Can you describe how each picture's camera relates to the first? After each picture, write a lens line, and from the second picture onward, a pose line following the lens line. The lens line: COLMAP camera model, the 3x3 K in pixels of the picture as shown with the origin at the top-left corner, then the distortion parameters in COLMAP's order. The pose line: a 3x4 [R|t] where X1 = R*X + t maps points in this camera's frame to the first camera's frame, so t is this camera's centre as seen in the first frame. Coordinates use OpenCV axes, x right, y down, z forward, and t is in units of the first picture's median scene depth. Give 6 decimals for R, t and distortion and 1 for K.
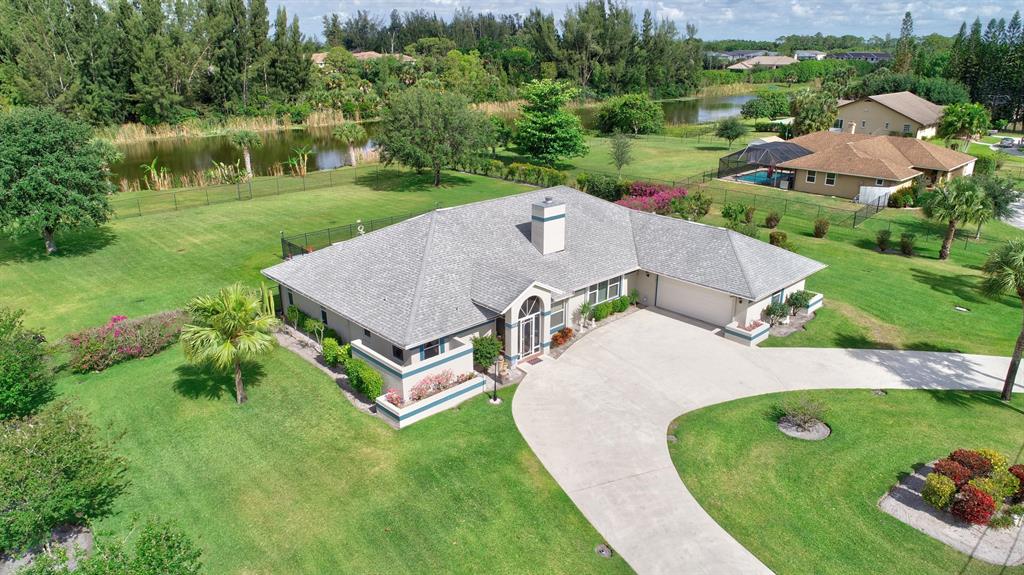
lens RADIAL K [[684.3, 0, 512.0], [0, 684.3, 287.5], [0, 0, 1]] dist [-0.003938, 0.001216]
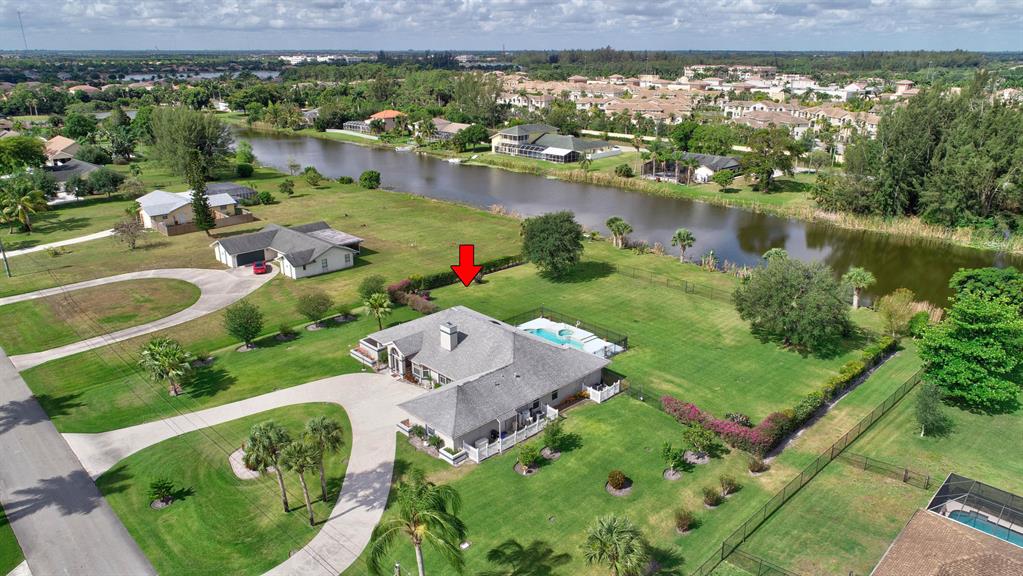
lens RADIAL K [[683.6, 0, 511.5], [0, 683.6, 288.0], [0, 0, 1]] dist [-0.003938, 0.001216]
pose [[0.014887, 0.330467, -0.943700, 1.975222], [-0.333210, 0.891496, 0.306930, -0.927001], [0.942735, 0.309881, 0.123387, 0.939426]]
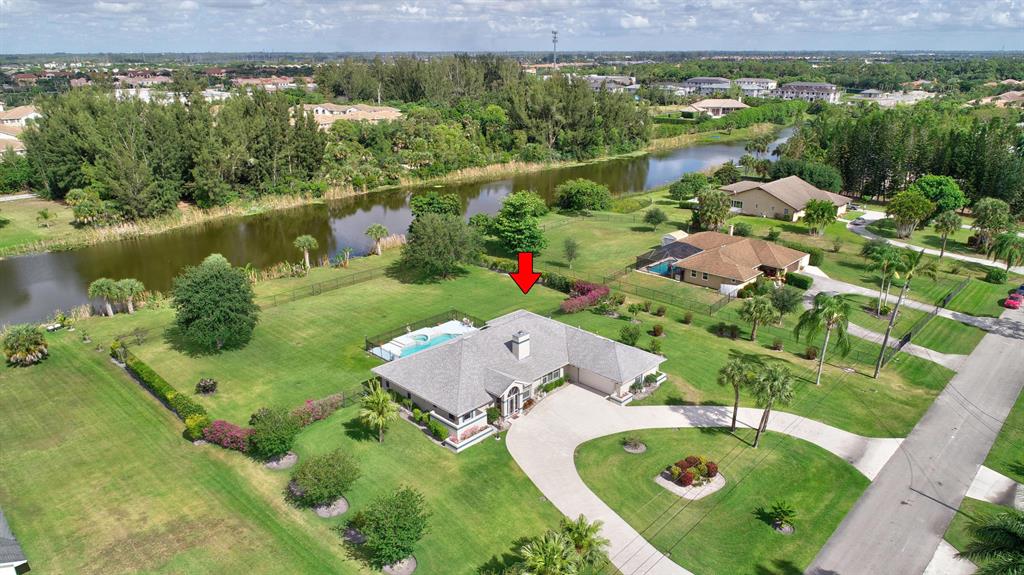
lens RADIAL K [[684.3, 0, 512.0], [0, 684.3, 287.5], [0, 0, 1]] dist [-0.003938, 0.001216]
pose [[0.999199, -0.018101, 0.035698, -0.041714], [0.018425, 0.999792, -0.008765, -0.252261], [-0.035532, 0.009416, 0.999324, -1.012338]]
